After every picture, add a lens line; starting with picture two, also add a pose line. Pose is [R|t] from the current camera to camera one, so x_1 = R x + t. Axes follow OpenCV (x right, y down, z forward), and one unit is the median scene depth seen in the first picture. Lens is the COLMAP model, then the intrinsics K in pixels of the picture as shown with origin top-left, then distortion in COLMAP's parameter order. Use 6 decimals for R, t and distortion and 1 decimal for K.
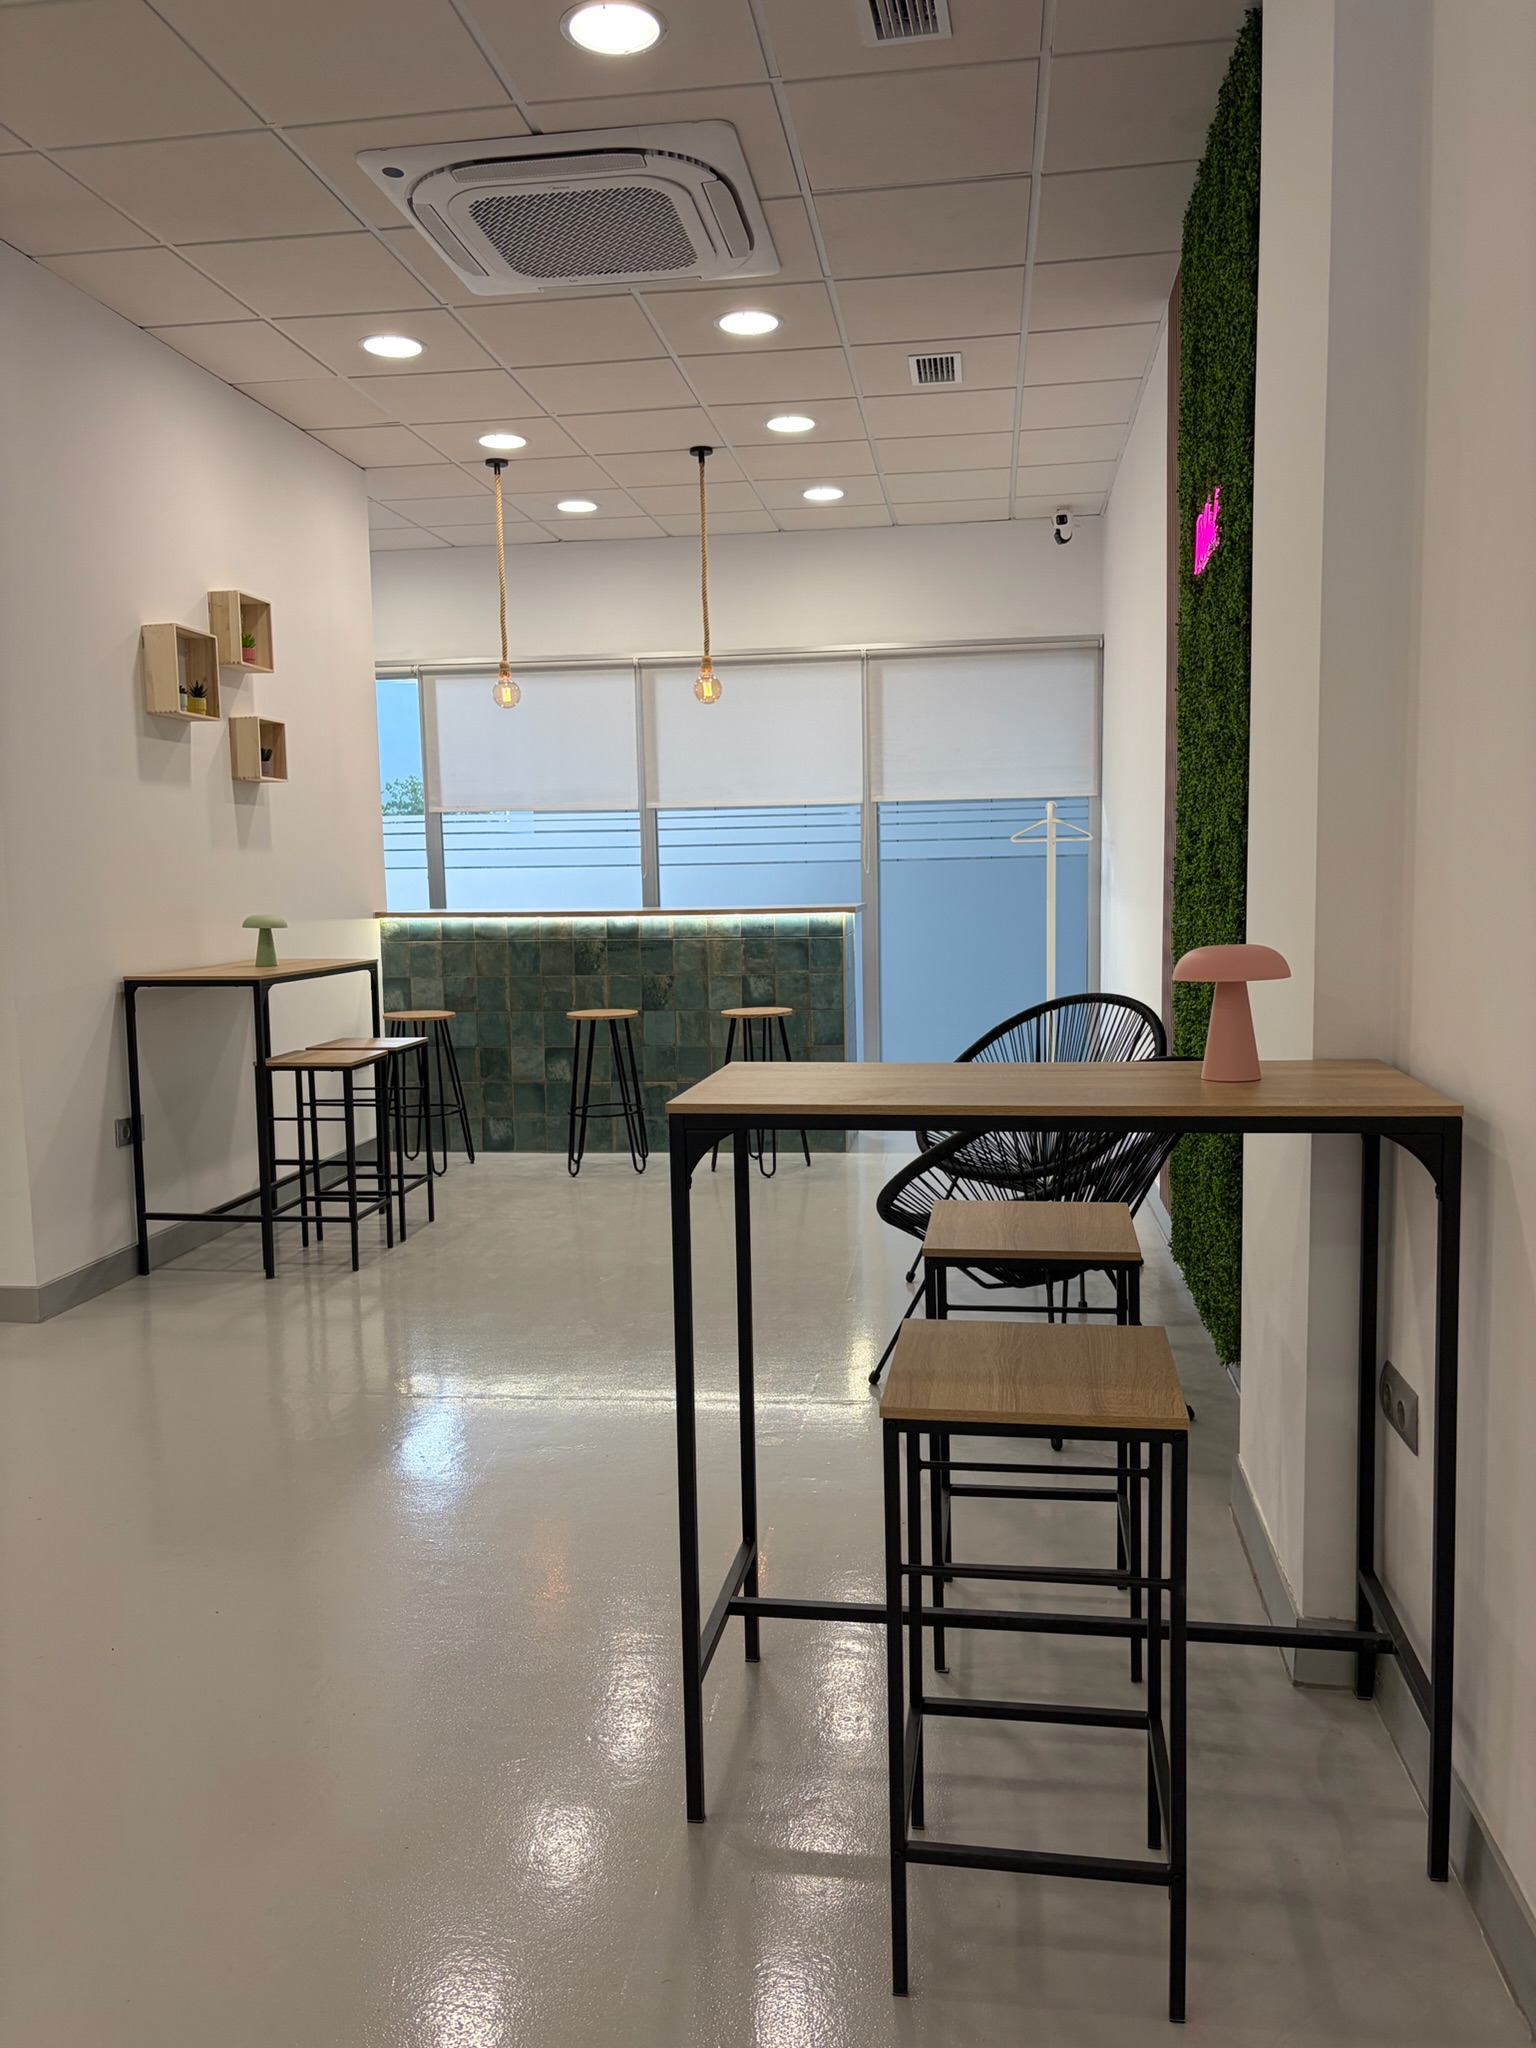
lens RADIAL K [[1541.2, 0, 776.3], [0, 1541.2, 1030.8], [0, 0, 1]] dist [0.052656, -0.074532]
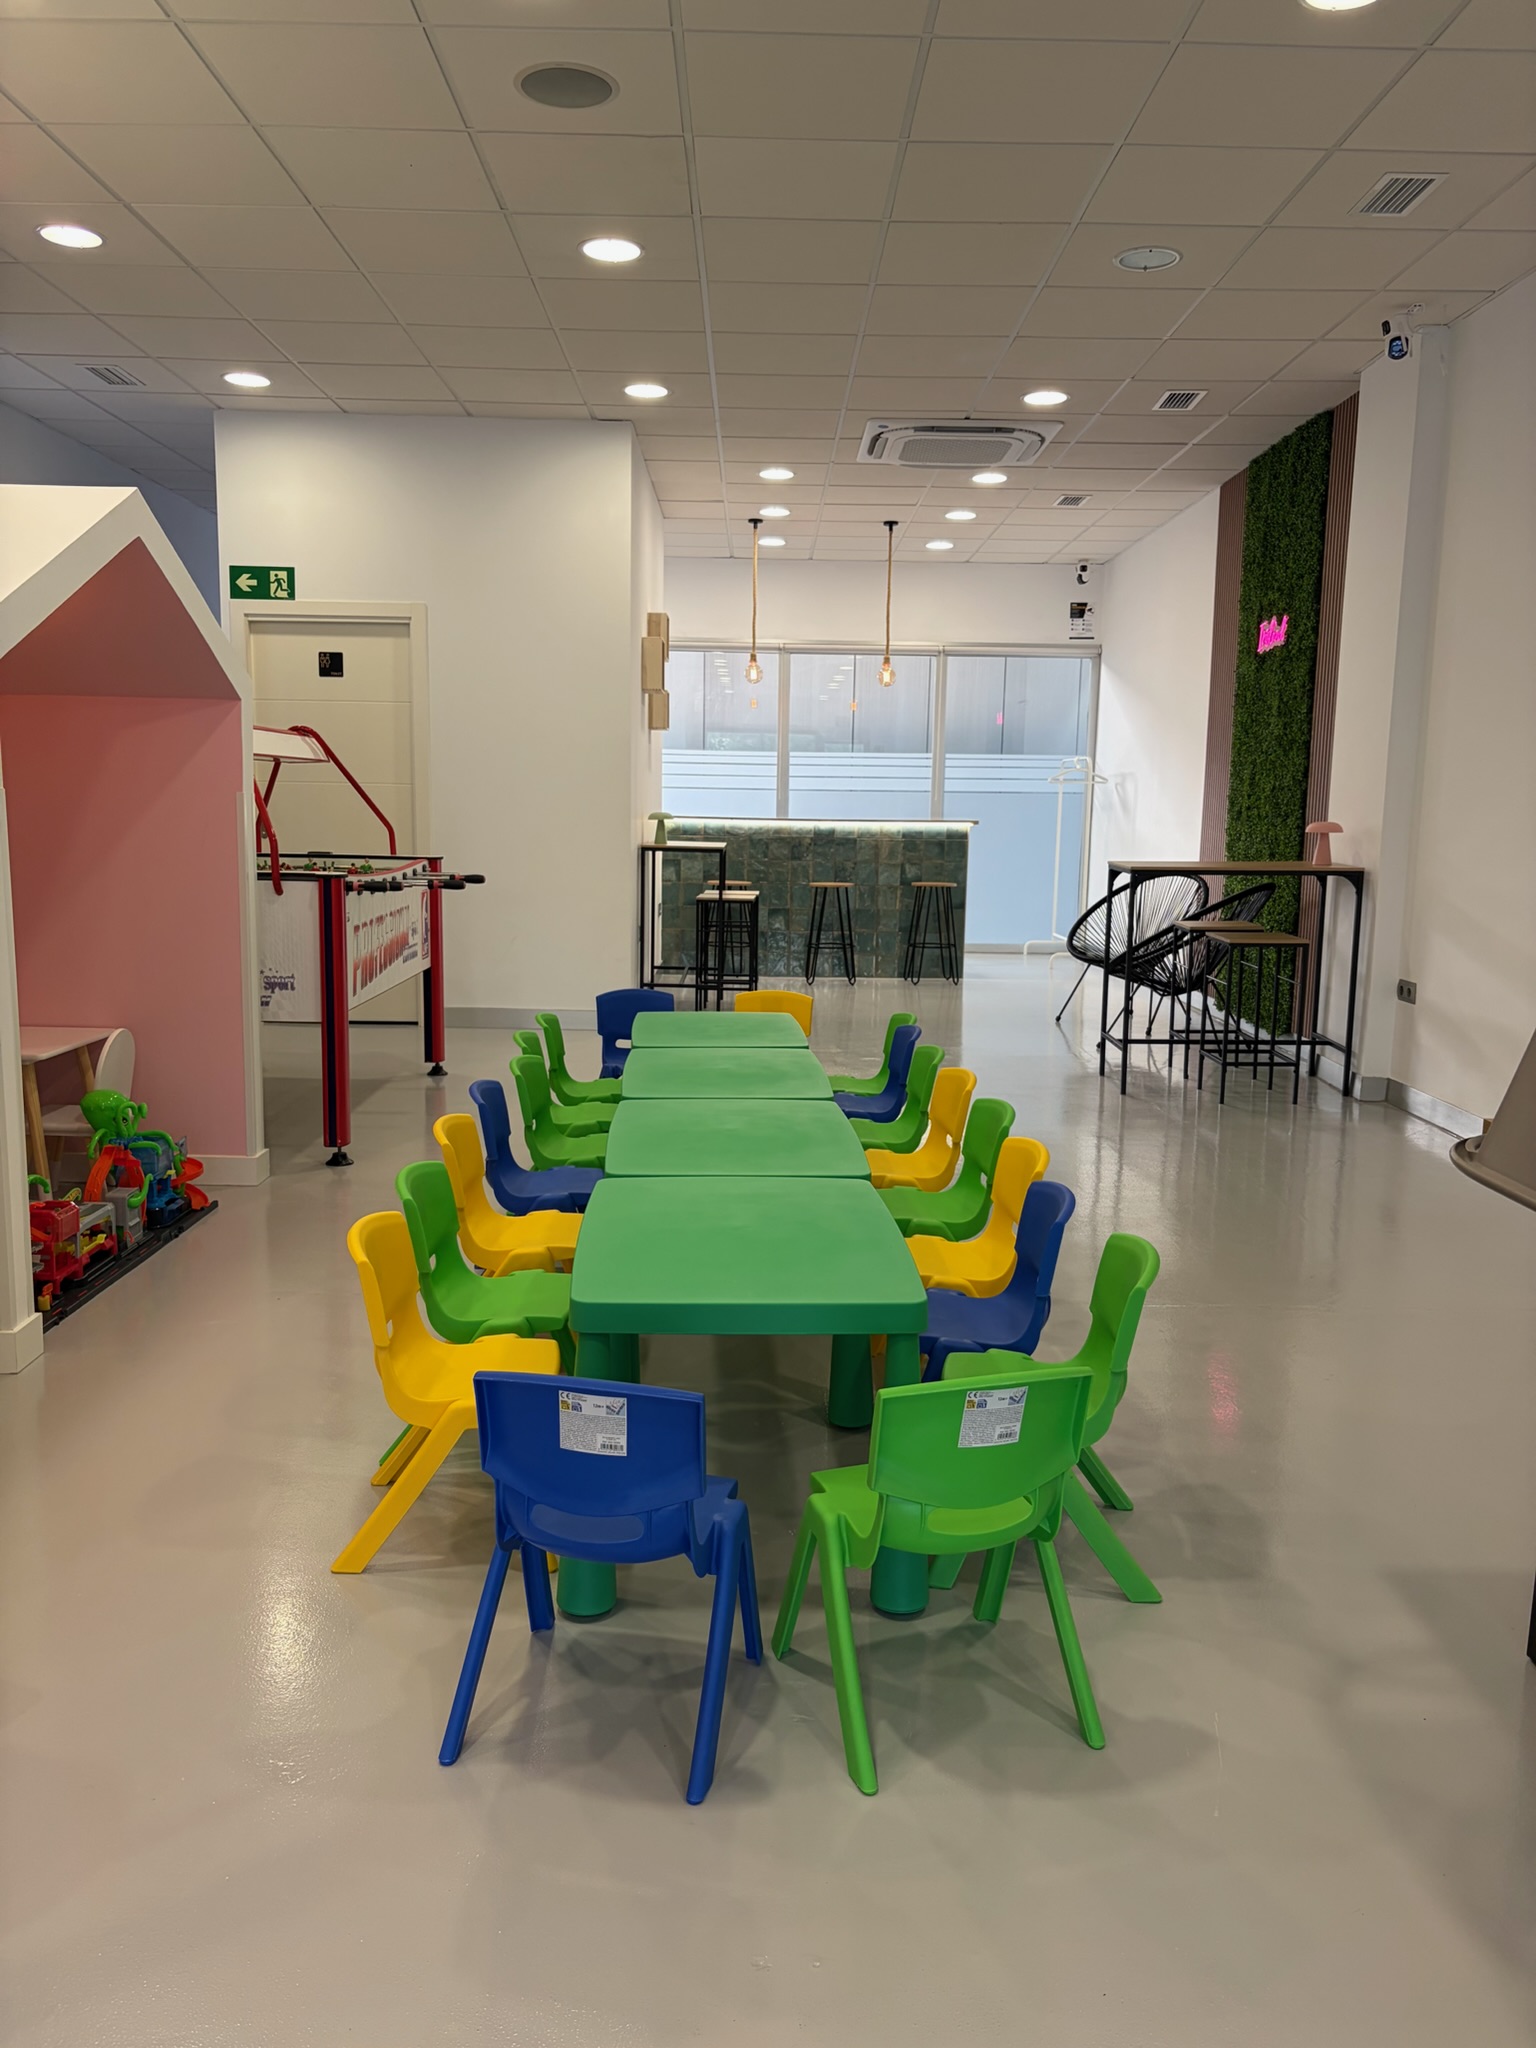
lens RADIAL K [[1540.1, 0, 770.1], [0, 1540.1, 1040.5], [0, 0, 1]] dist [0.023362, -0.098548]
pose [[0.989732, 0.012811, 0.142363, -0.373880], [-0.019777, 0.998670, 0.047624, 0.071942], [-0.141564, -0.049951, 0.988668, -0.530001]]
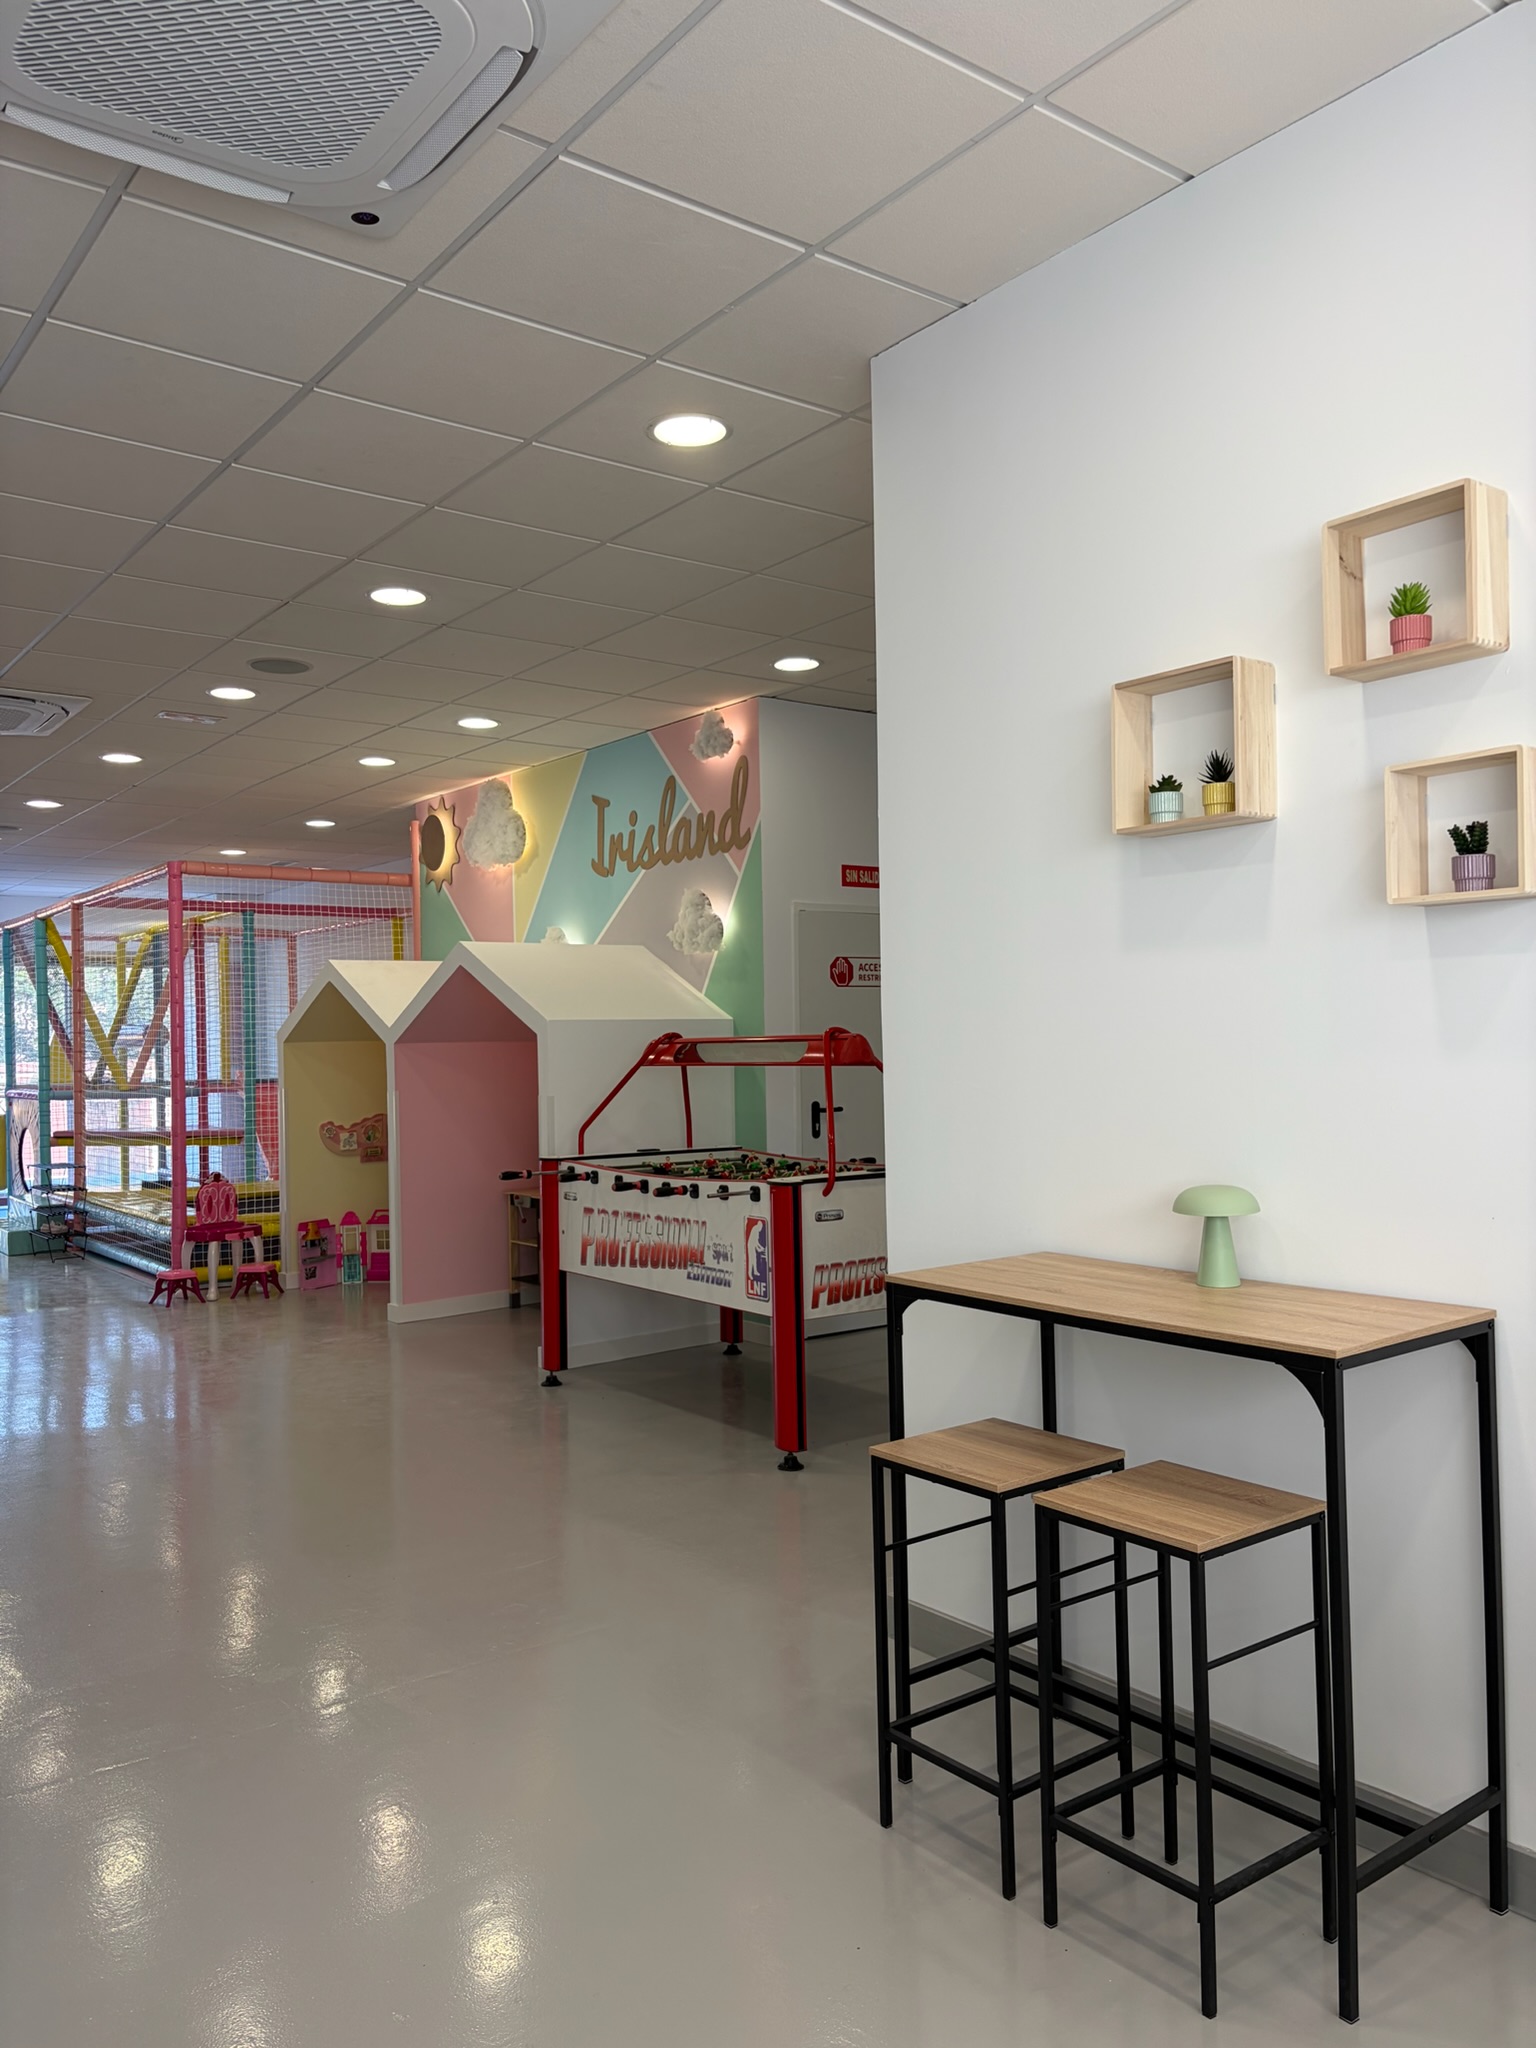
lens RADIAL K [[1526.7, 0, 768.0], [0, 1526.7, 1024.0], [0, 0, 1]] dist [0.096925, -0.113732]
pose [[-0.706493, 0.023423, -0.707332, 0.093945], [-0.041173, 0.996399, 0.074120, -0.127034], [0.706521, 0.081488, -0.702985, 0.986344]]
